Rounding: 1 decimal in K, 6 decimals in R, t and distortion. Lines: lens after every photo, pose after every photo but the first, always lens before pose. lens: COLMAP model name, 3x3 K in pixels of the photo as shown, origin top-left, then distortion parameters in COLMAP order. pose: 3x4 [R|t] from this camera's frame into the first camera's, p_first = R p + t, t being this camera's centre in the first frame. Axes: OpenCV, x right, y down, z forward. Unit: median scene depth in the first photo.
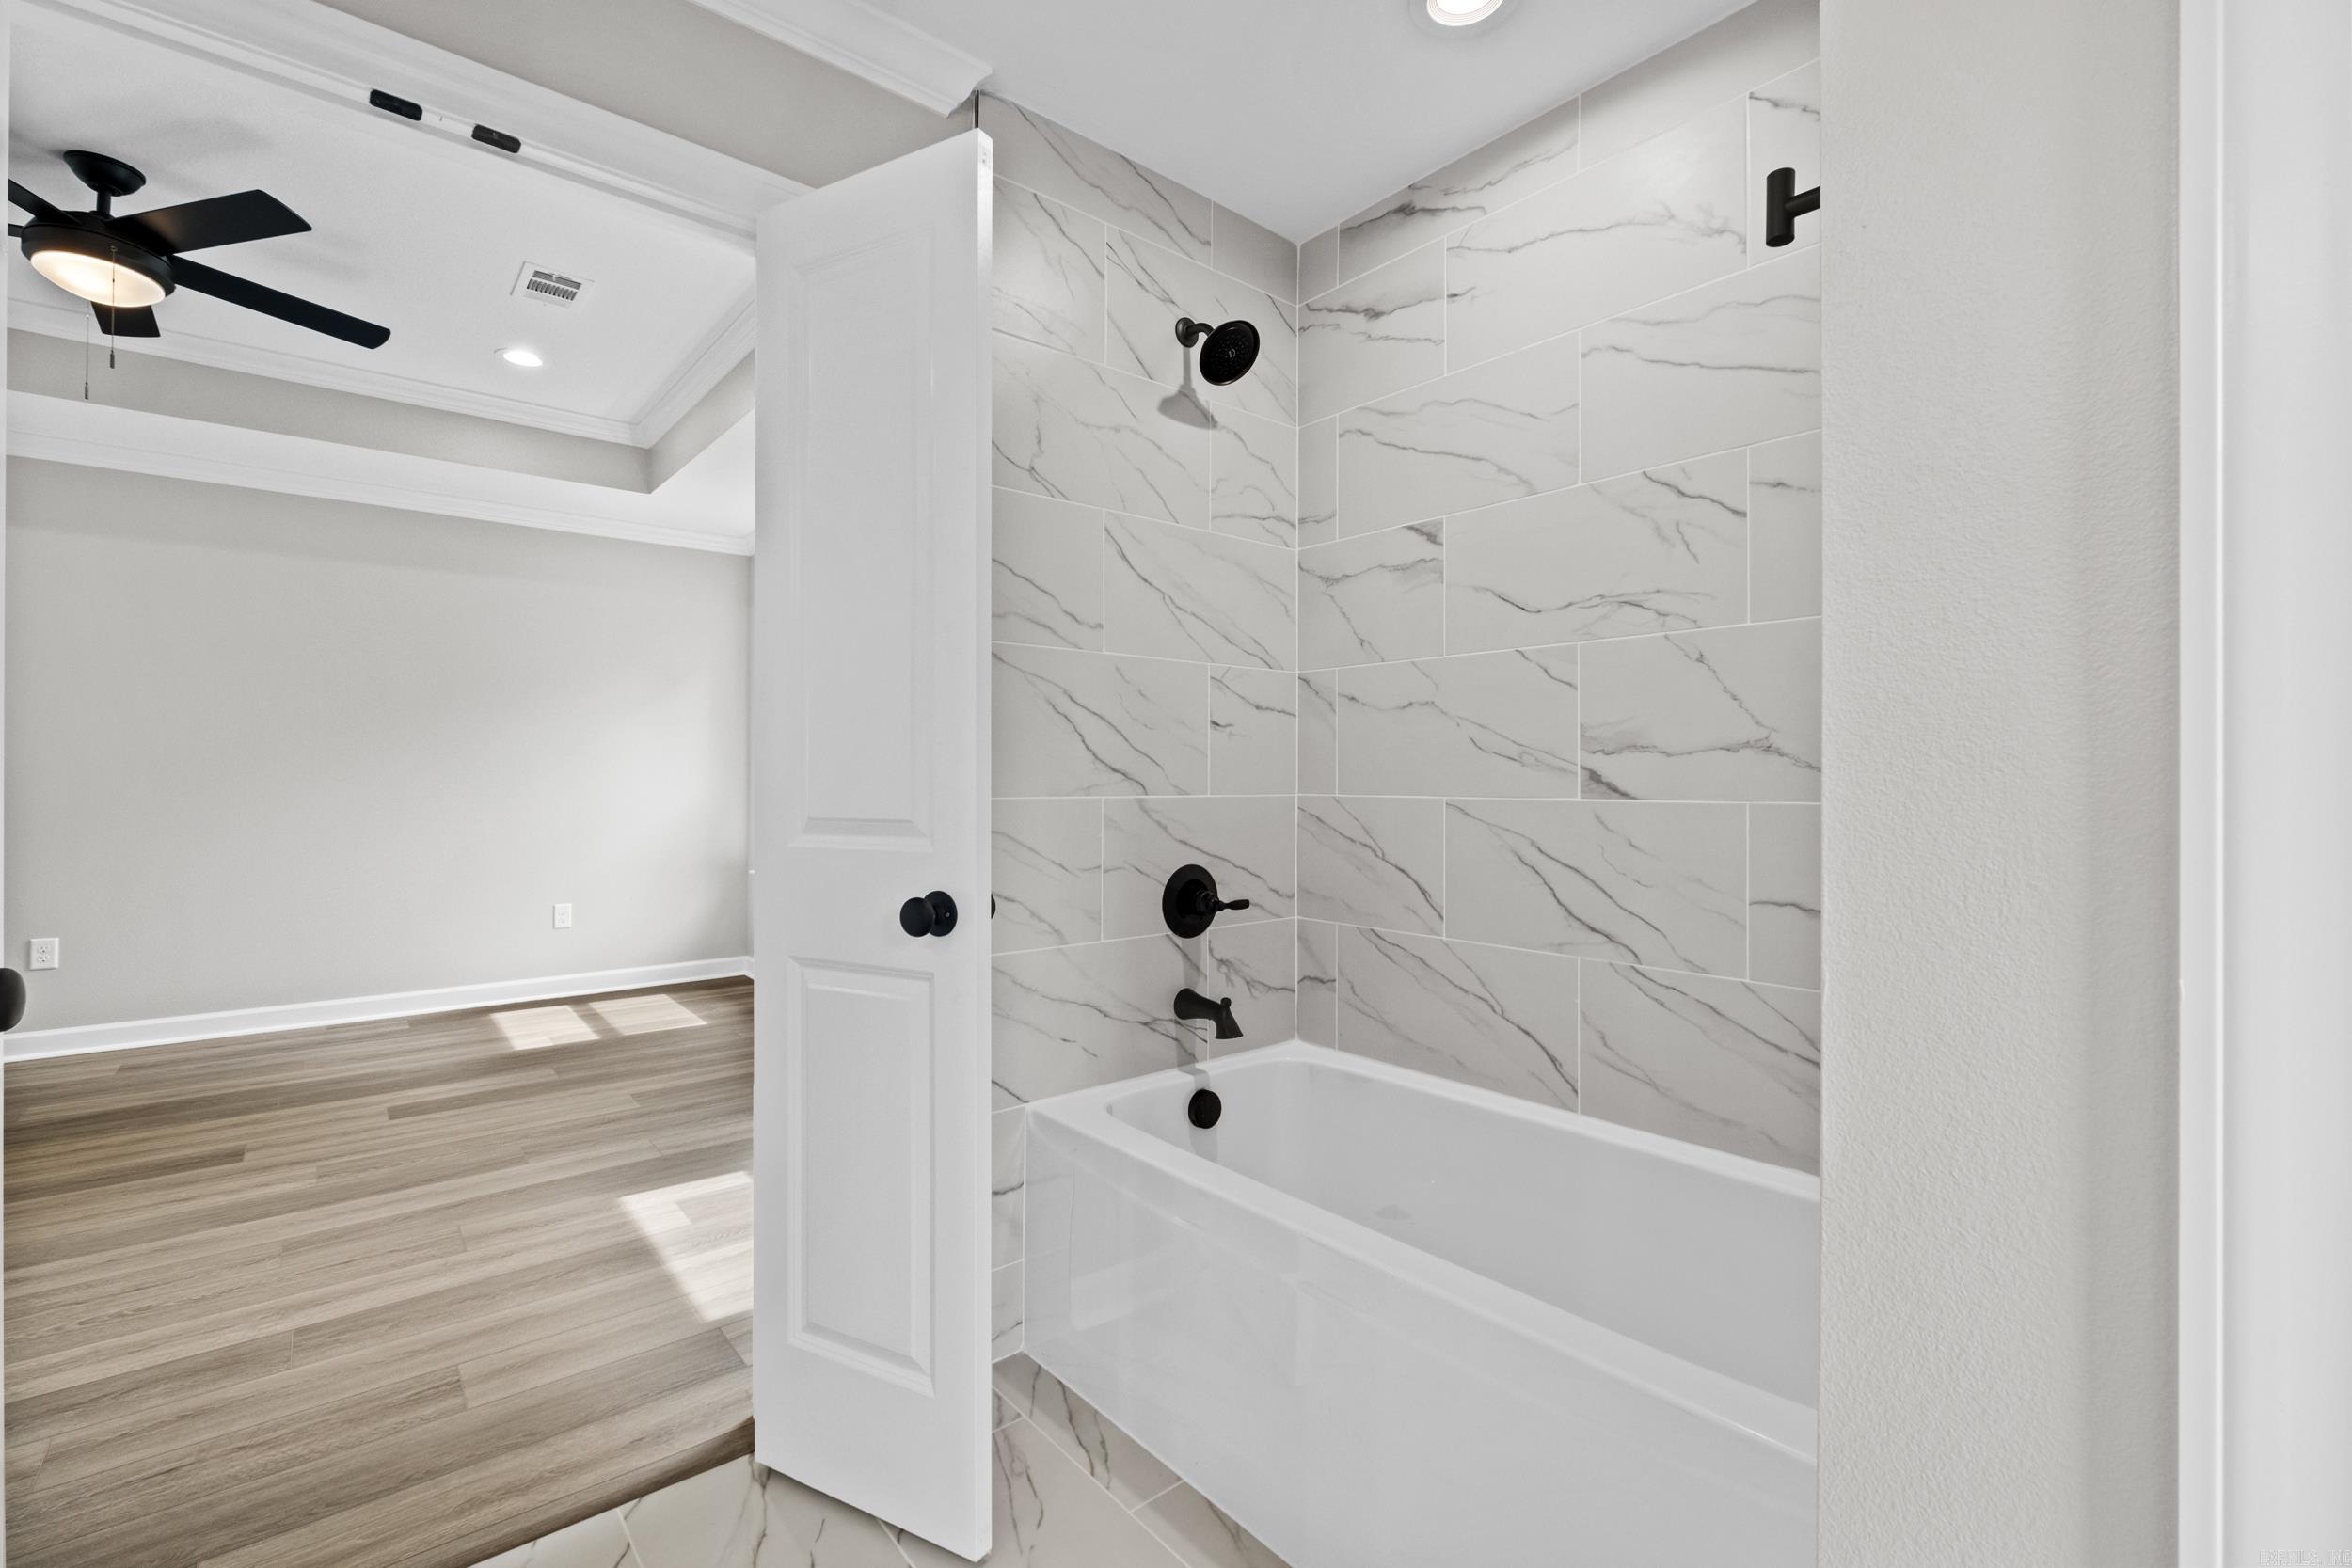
lens RADIAL K [[1018.0, 0, 1165.5], [0, 1018.0, 782.4], [0, 0, 1]] dist [-0.009363, 0.000407]
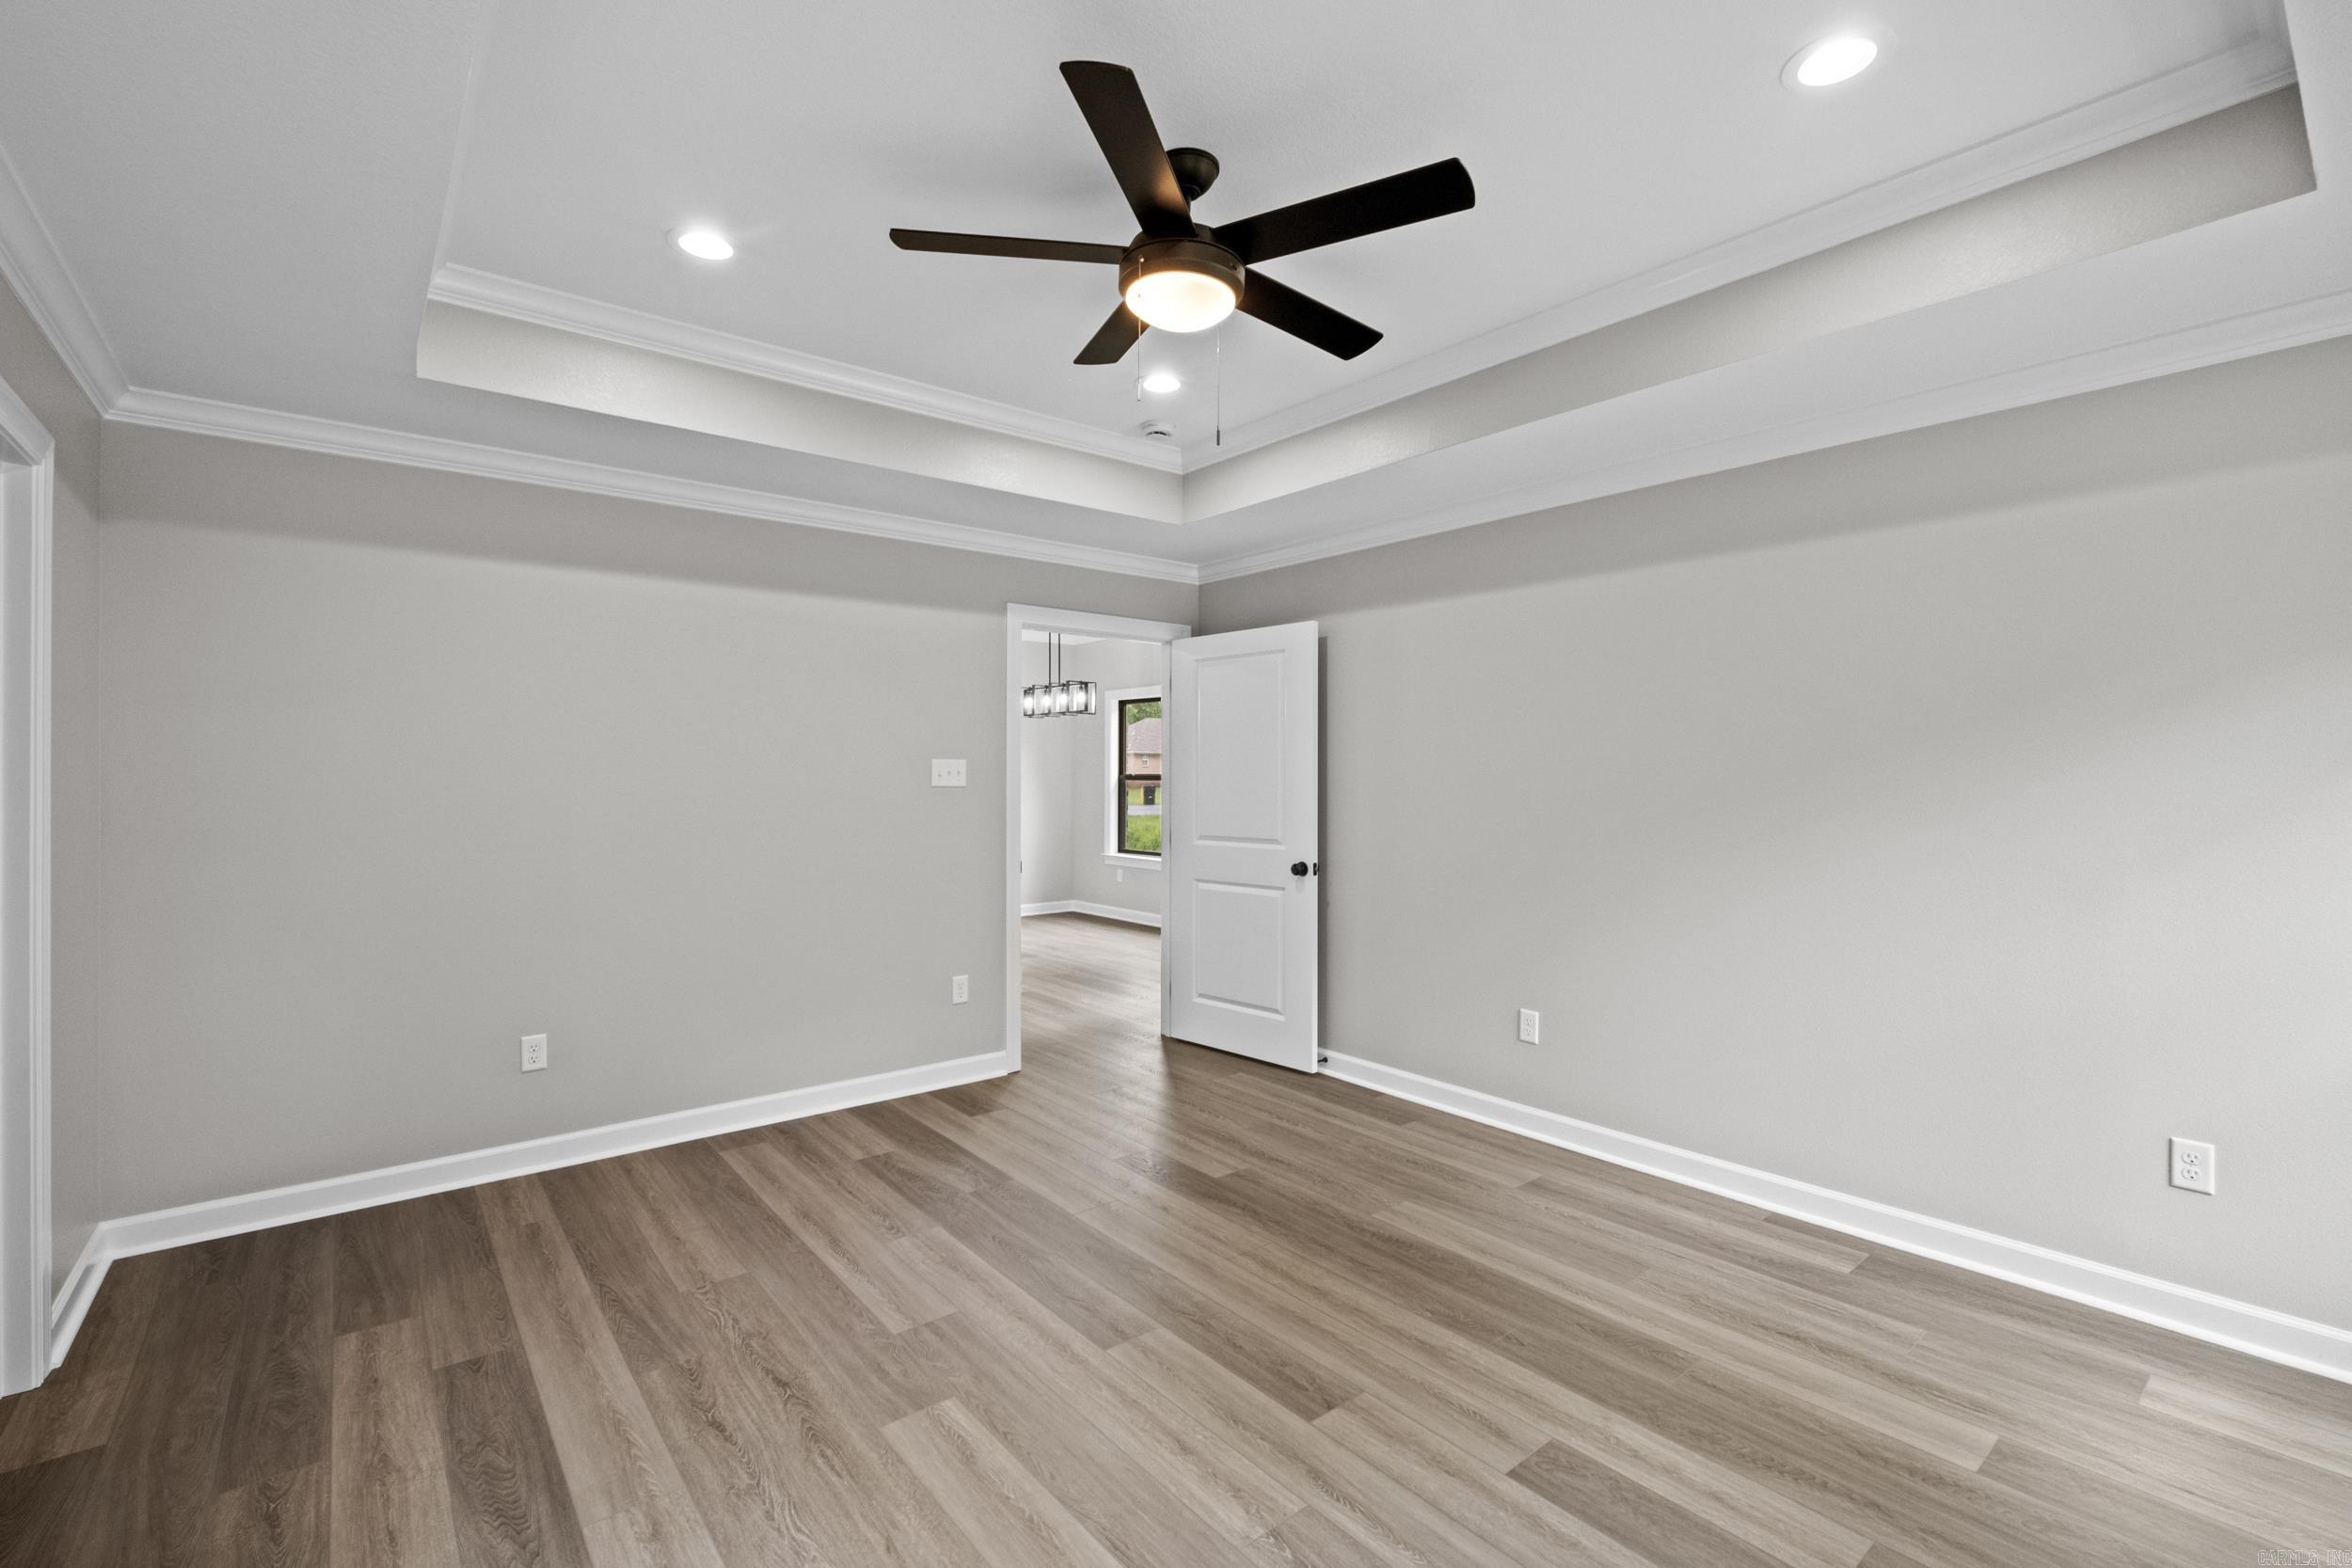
lens RADIAL K [[1018.0, 0, 1165.5], [0, 1018.0, 782.4], [0, 0, 1]] dist [-0.009363, 0.000407]
pose [[-0.020889, 0.002033, -0.999780, -0.234802], [-0.005682, 0.999982, 0.002152, -0.108608], [0.999766, 0.005726, -0.020877, 1.159804]]
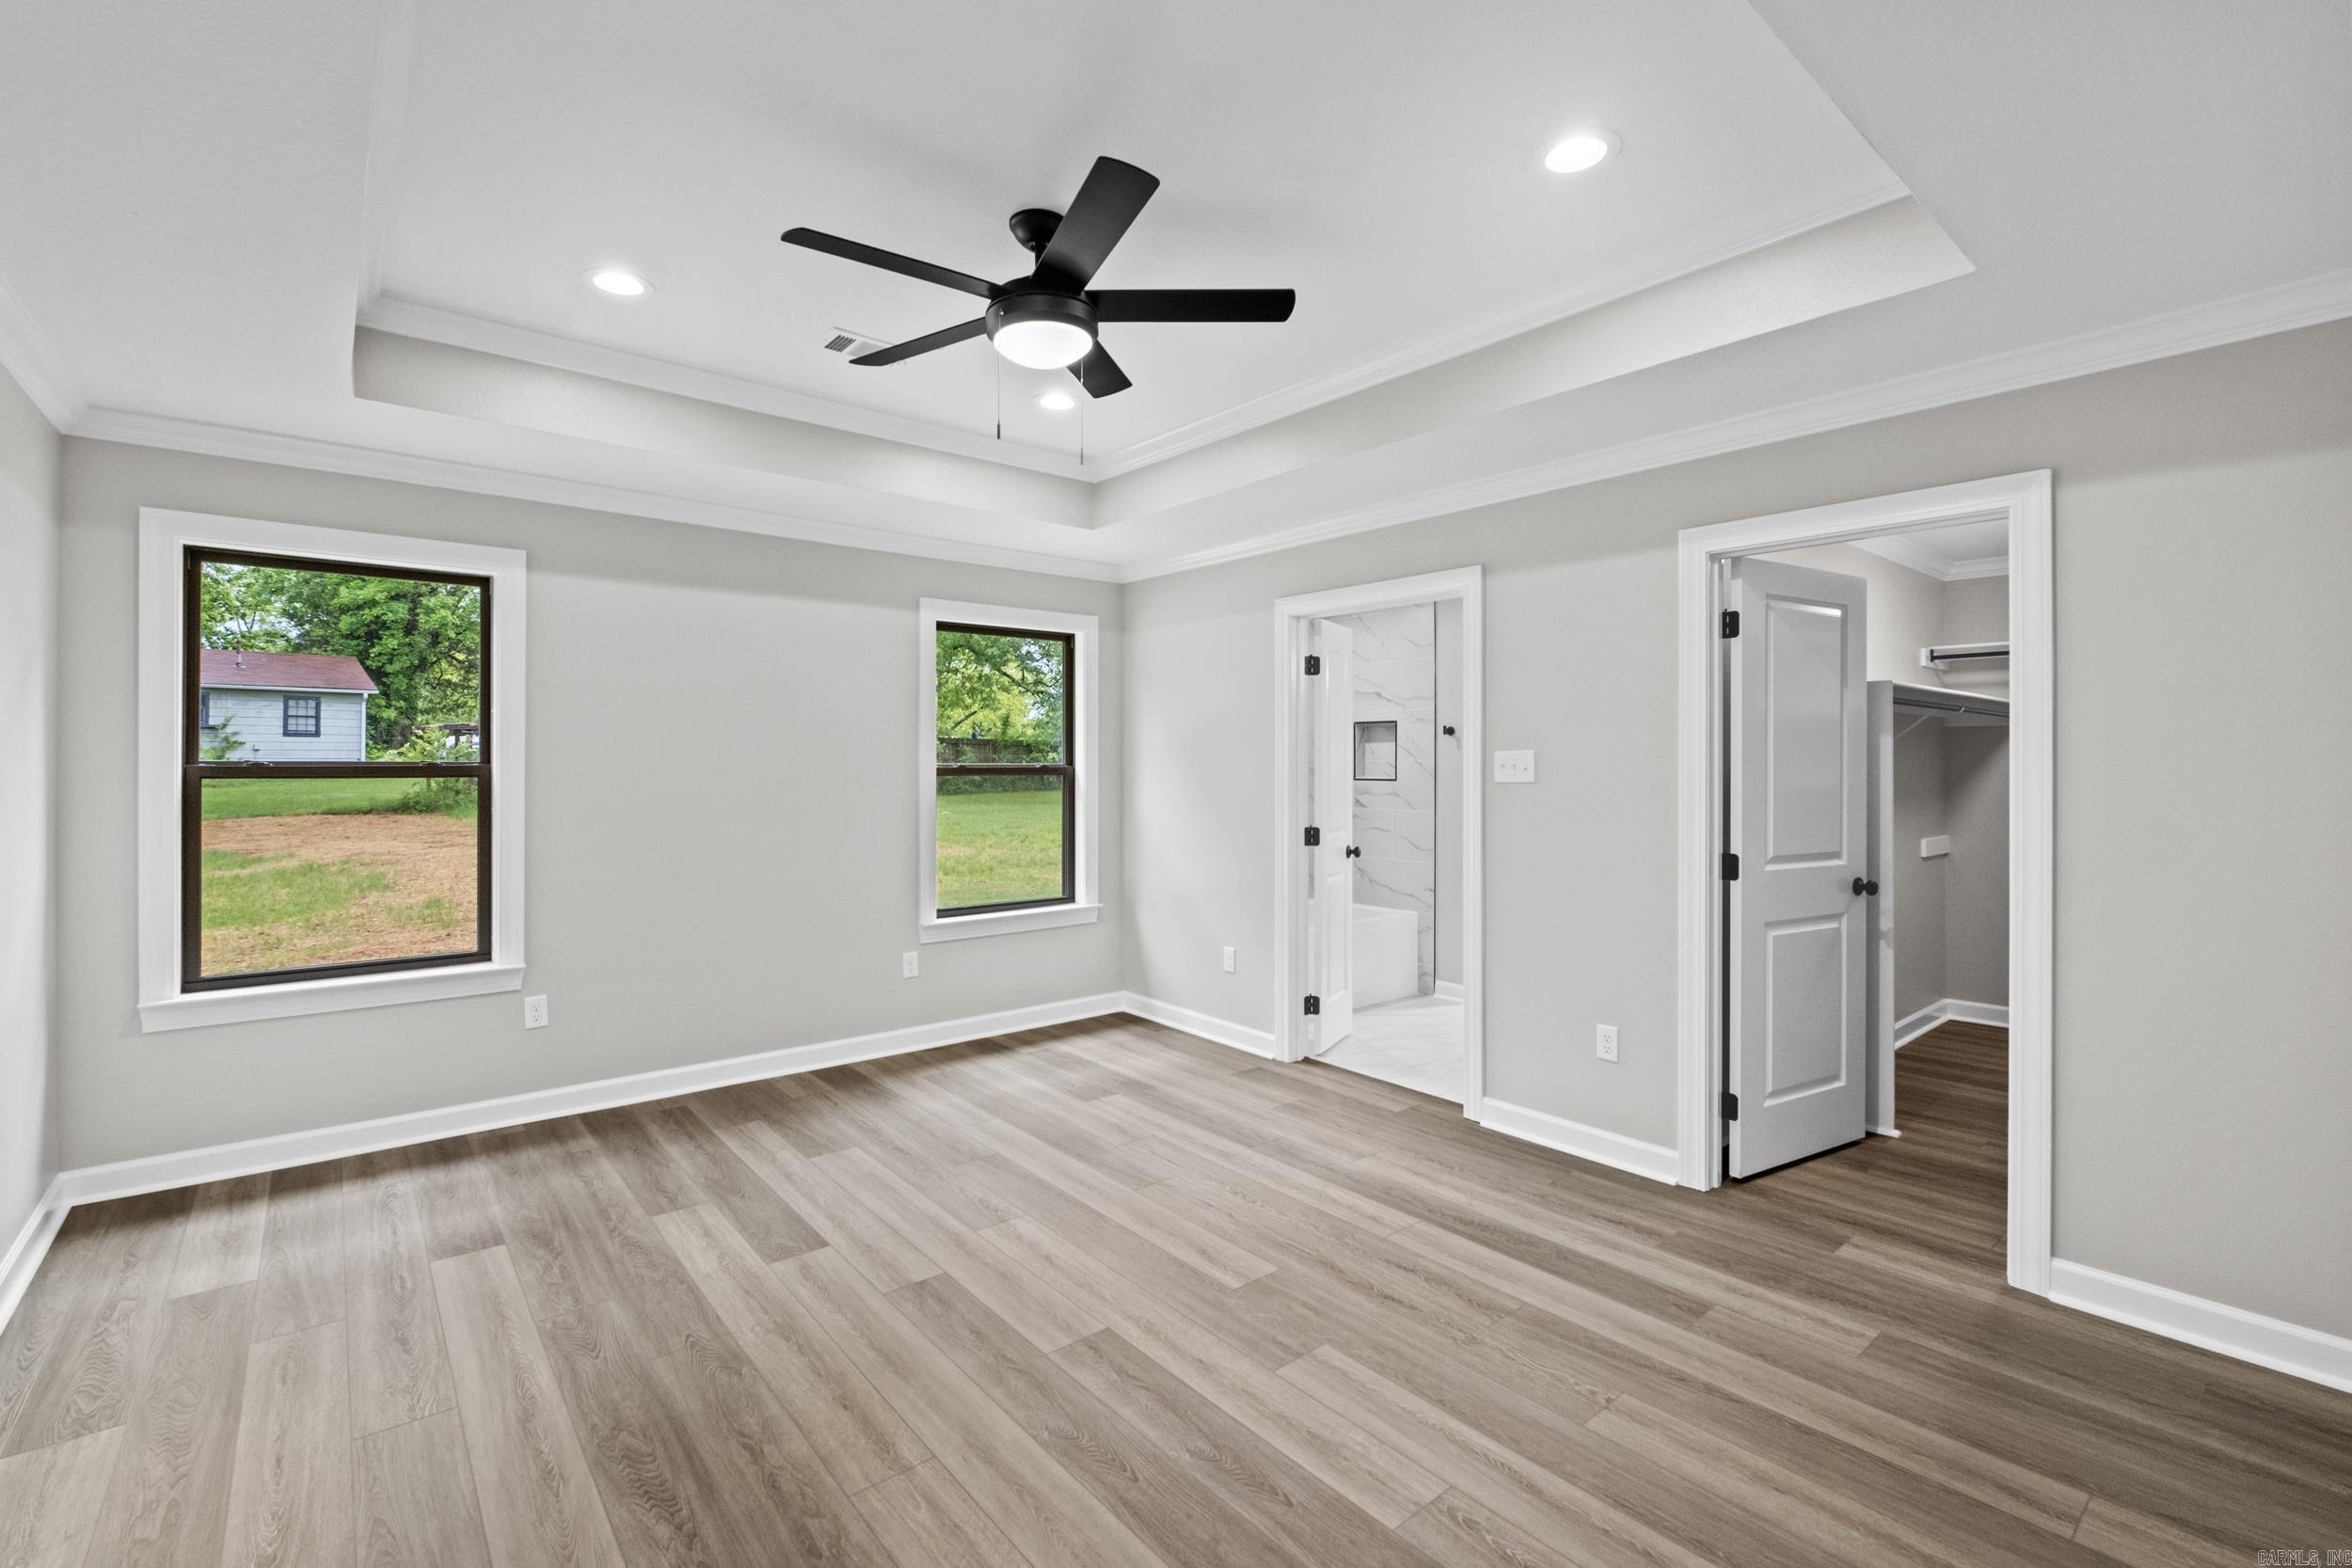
lens RADIAL K [[1018.0, 0, 1165.5], [0, 1018.0, 782.4], [0, 0, 1]] dist [-0.009363, 0.000407]
pose [[0.010585, -0.023038, 0.999679, -2.335583], [0.003531, 0.999729, 0.023002, -0.119331], [-0.999938, 0.003286, 0.010663, 1.004562]]
